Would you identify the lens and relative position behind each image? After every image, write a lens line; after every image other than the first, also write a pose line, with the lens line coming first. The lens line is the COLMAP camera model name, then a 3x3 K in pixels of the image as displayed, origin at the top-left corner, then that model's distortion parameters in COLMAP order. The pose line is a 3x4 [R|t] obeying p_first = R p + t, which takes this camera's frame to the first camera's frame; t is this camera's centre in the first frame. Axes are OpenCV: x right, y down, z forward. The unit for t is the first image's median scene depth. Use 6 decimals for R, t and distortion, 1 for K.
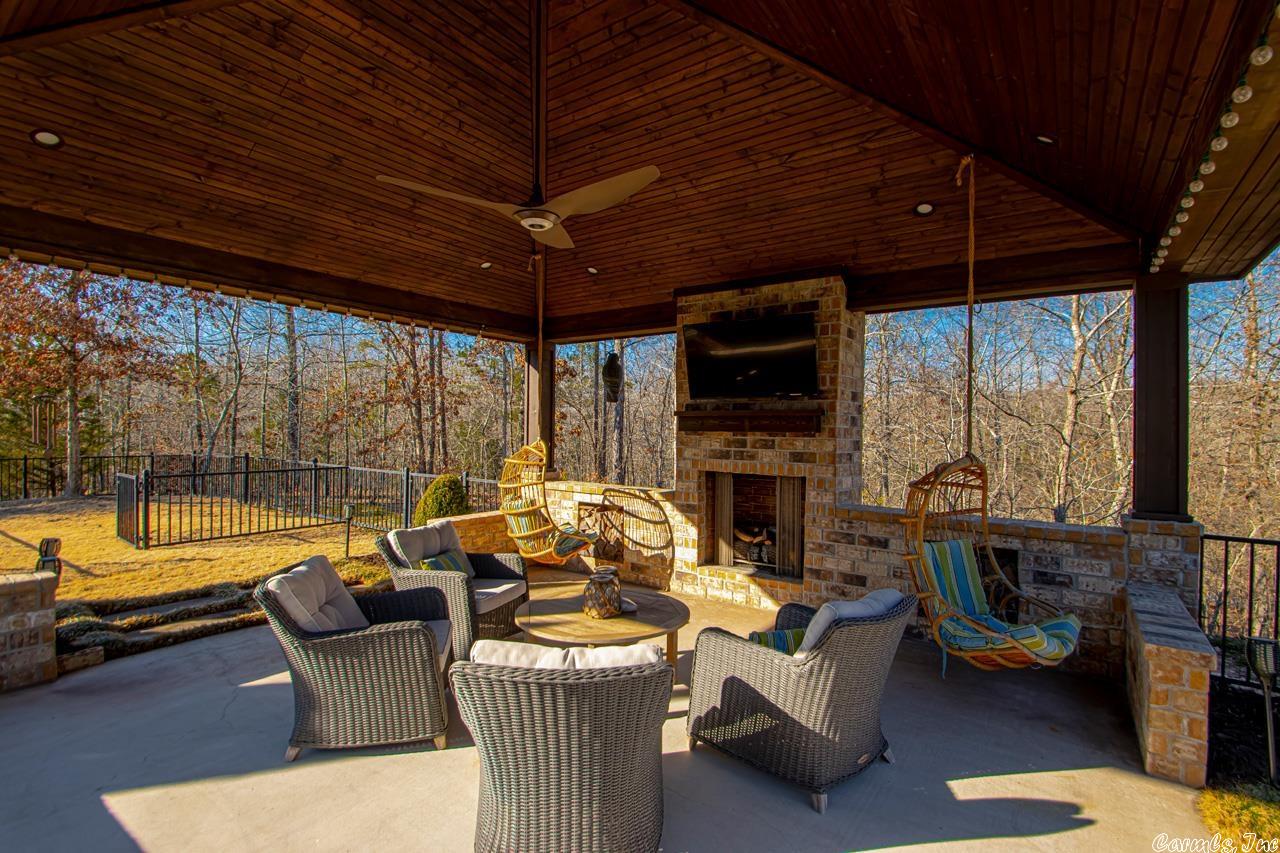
lens RADIAL K [[594.3, 0, 637.0], [0, 594.3, 430.7], [0, 0, 1]] dist [0.012286, -0.013197]
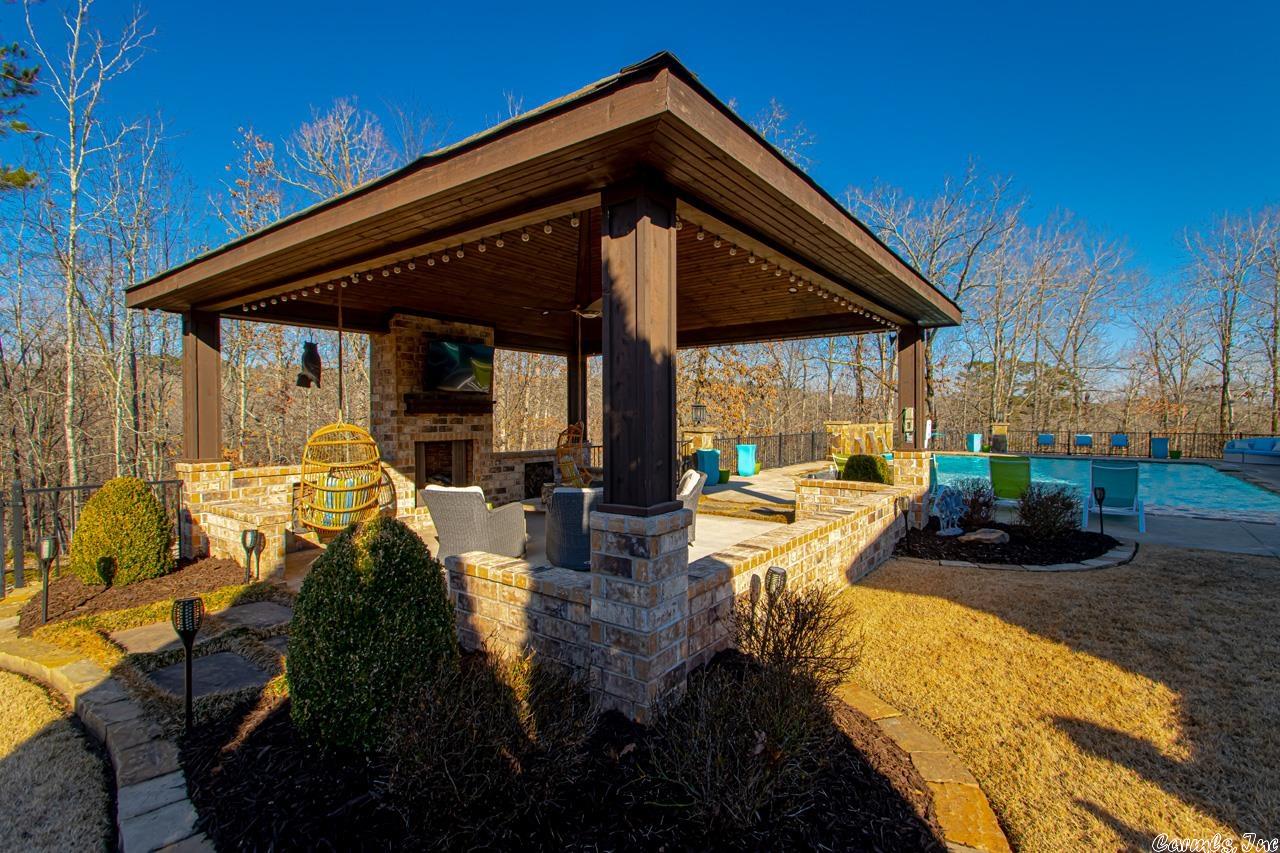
lens RADIAL K [[594.3, 0, 652.0], [0, 594.3, 424.5], [0, 0, 1]] dist [0.012286, -0.013197]
pose [[0.001928, -0.027323, 0.999625, -1.333743], [0.006754, 0.999604, 0.027309, -0.007858], [-0.999975, 0.006699, 0.002112, 0.447921]]
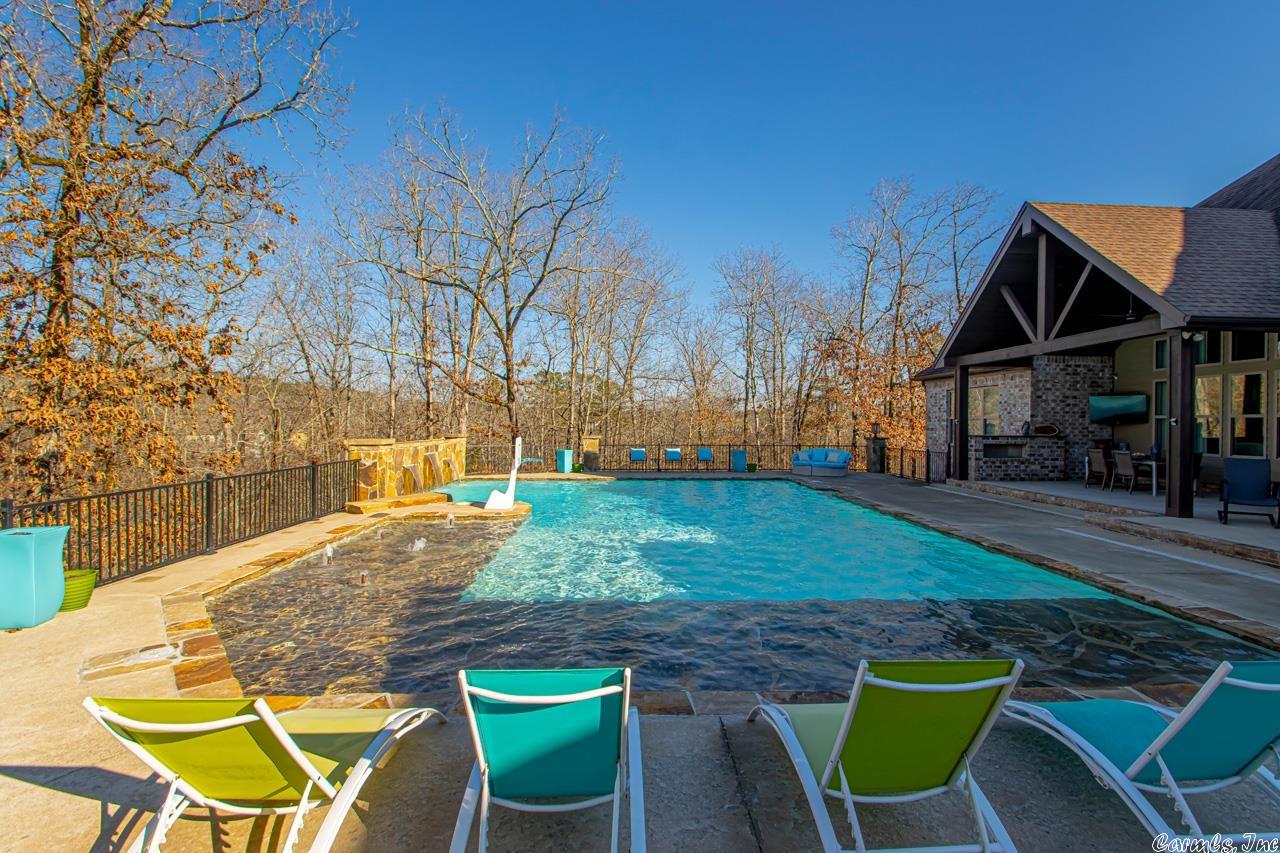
lens RADIAL K [[594.3, 0, 647.8], [0, 594.3, 424.1], [0, 0, 1]] dist [0.012286, -0.013197]
pose [[-0.622530, -0.016863, 0.782414, 0.135270], [-0.005462, 0.999837, 0.017203, -0.016694], [-0.782577, 0.006436, -0.622521, -0.174396]]
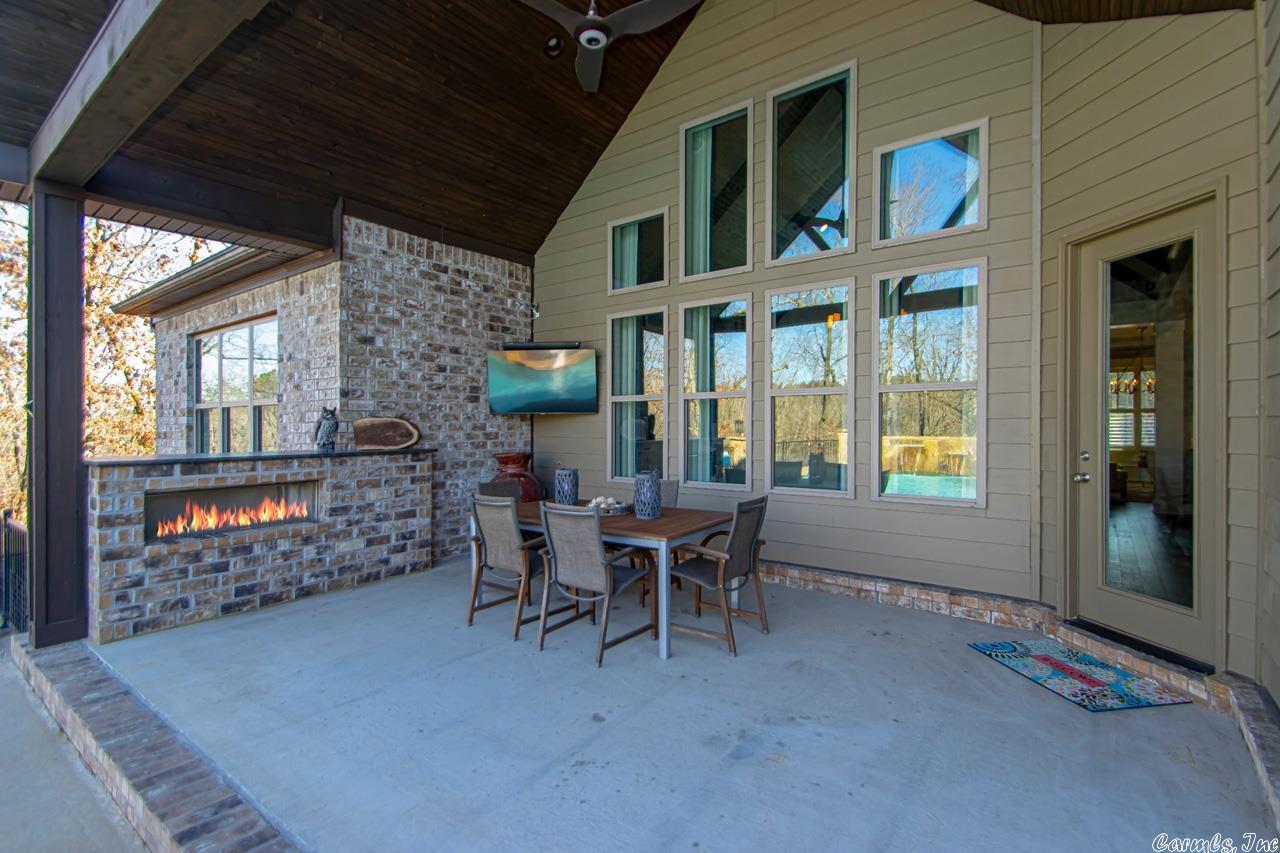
lens RADIAL K [[594.3, 0, 648.1], [0, 594.3, 418.6], [0, 0, 1]] dist [0.012286, -0.013197]
pose [[-0.999665, -0.005332, 0.025312, 0.742287], [-0.005289, 0.999984, 0.001745, 0.022295], [-0.025321, 0.001611, -0.999678, -2.590932]]
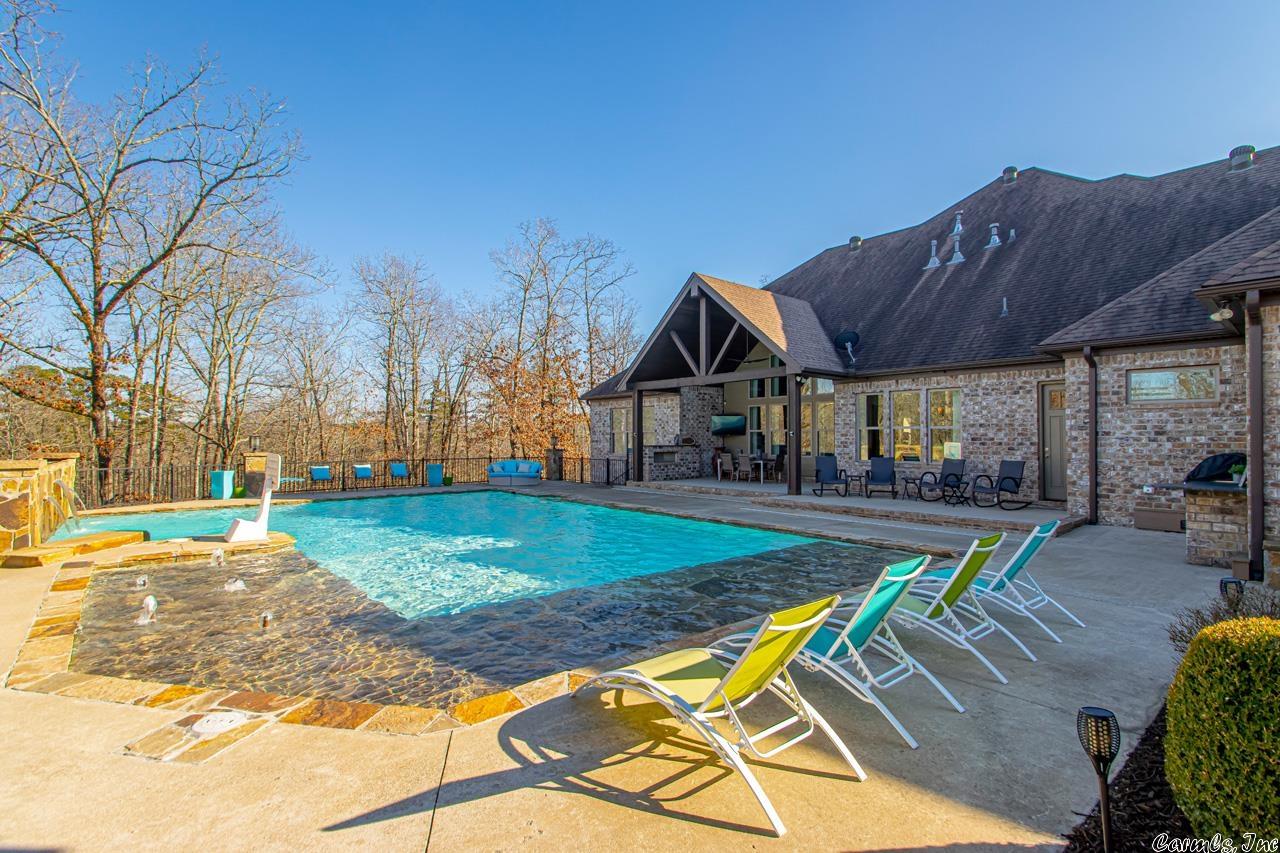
lens RADIAL K [[594.3, 0, 647.9], [0, 594.3, 427.2], [0, 0, 1]] dist [0.012286, -0.013197]
pose [[-0.971775, -0.006271, 0.235825, 0.564399], [-0.008299, 0.999937, -0.007607, -0.005311], [-0.235762, -0.009350, -0.971766, 0.354017]]
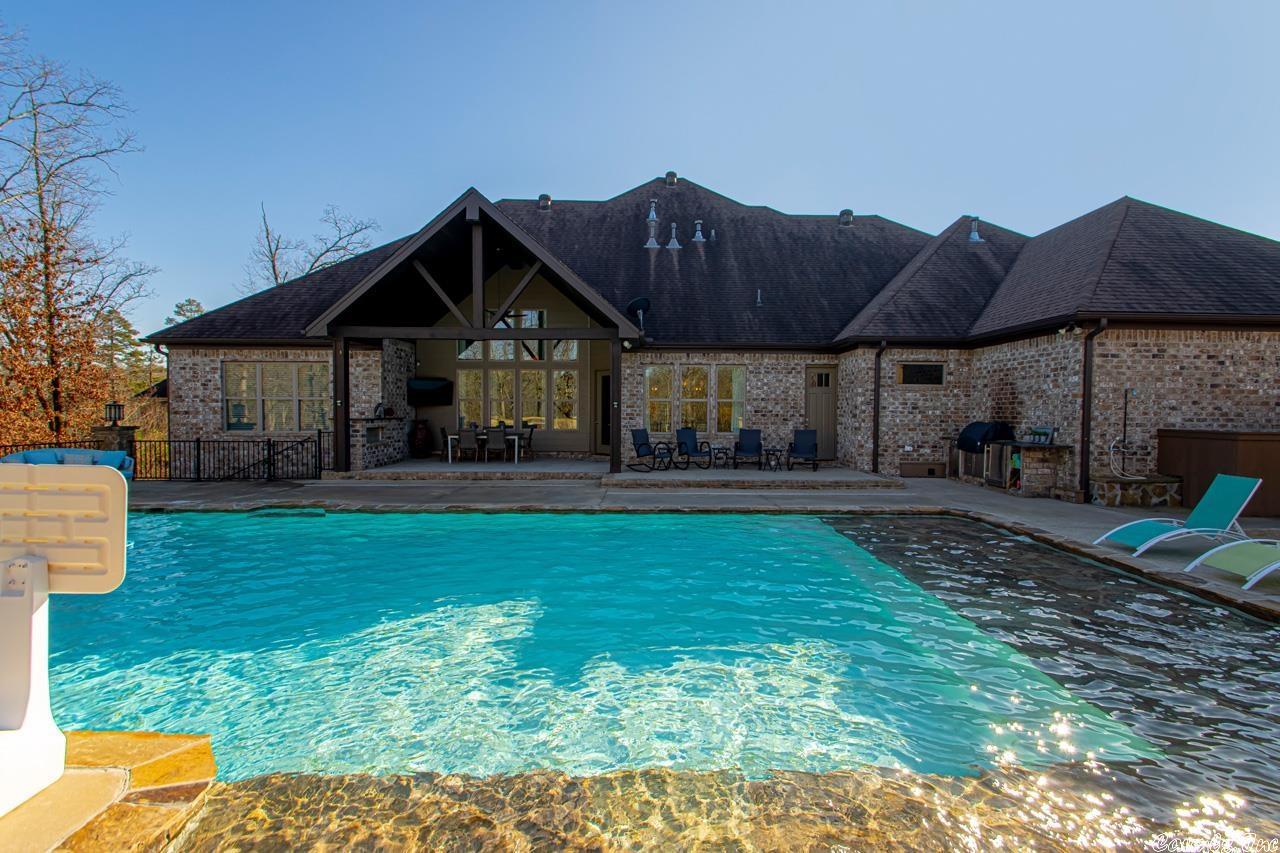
lens RADIAL K [[594.3, 0, 650.0], [0, 594.3, 425.4], [0, 0, 1]] dist [0.012286, -0.013197]
pose [[-0.806121, 0.001267, -0.591749, 1.983642], [-0.019558, 0.999394, 0.028782, 0.010687], [0.591427, 0.034775, -0.805608, -0.444064]]
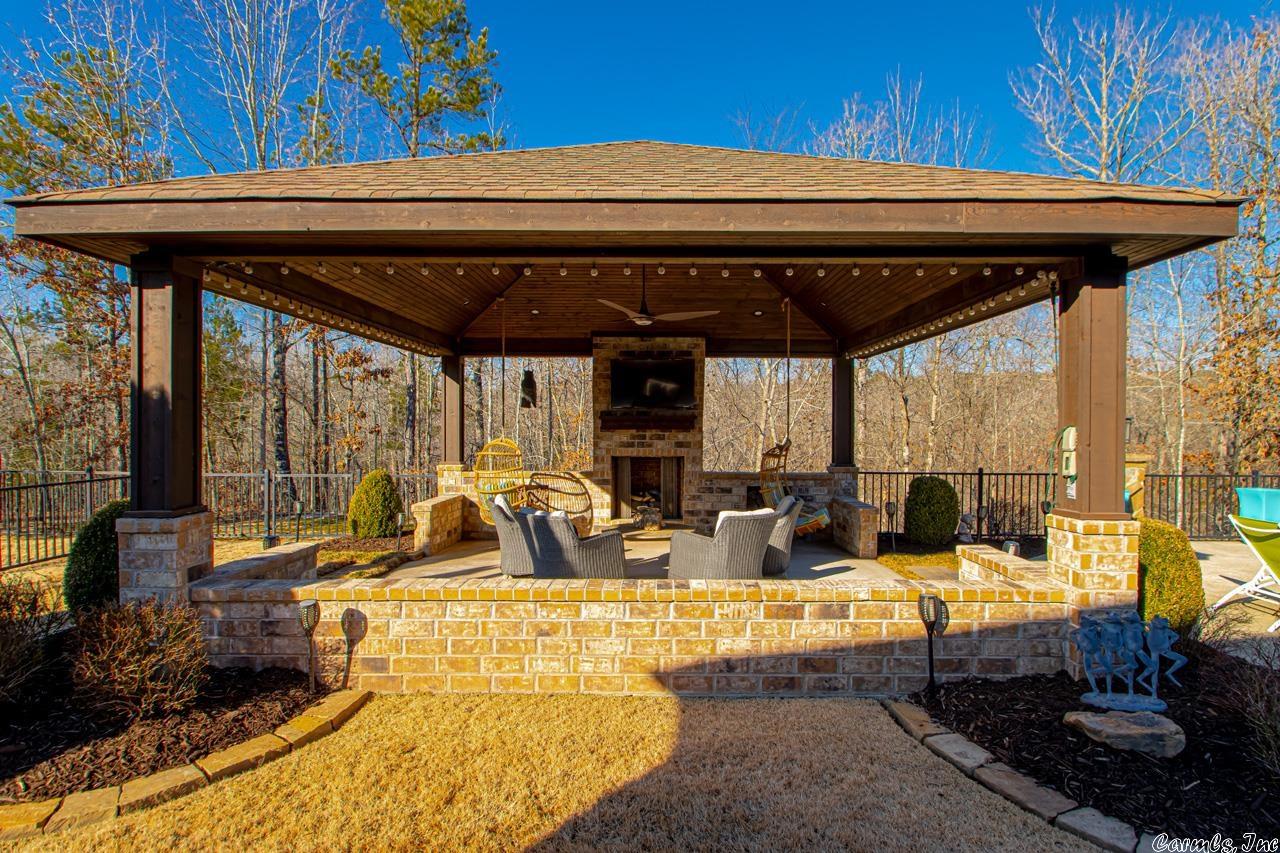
lens RADIAL K [[674.7, 0, 645.4], [0, 674.7, 433.7], [0, 0, 1]] dist [0.000643, 0.000890]
pose [[0.810889, -0.016935, 0.584954, -0.833424], [0.009455, 0.999830, 0.015839, -0.014514], [-0.585123, -0.007313, 0.810911, -0.427612]]
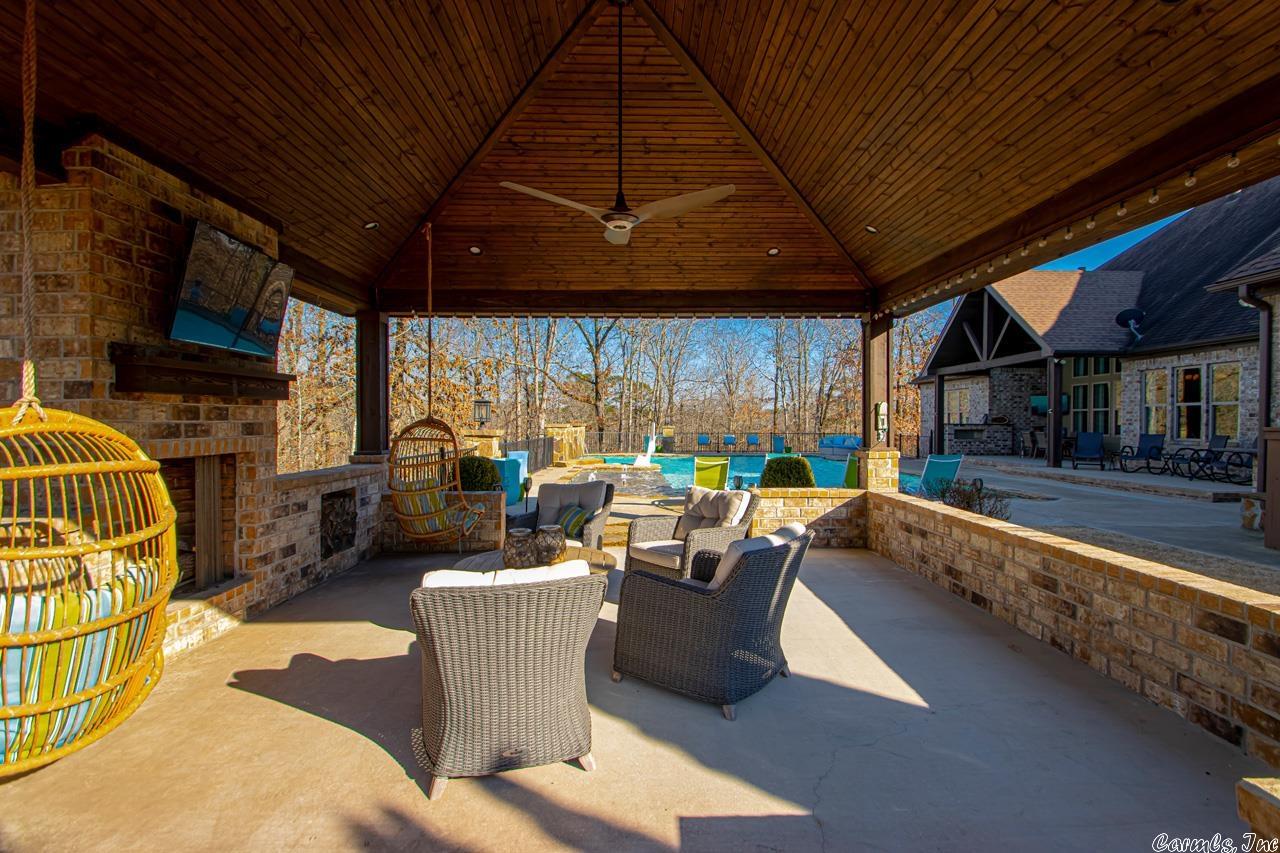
lens RADIAL K [[594.3, 0, 651.7], [0, 594.3, 426.8], [0, 0, 1]] dist [0.012286, -0.013197]
pose [[-0.604162, -0.019760, 0.796617, -0.675494], [-0.003763, 0.999752, 0.021946, 0.019739], [-0.796853, 0.010261, -0.604086, 0.973230]]
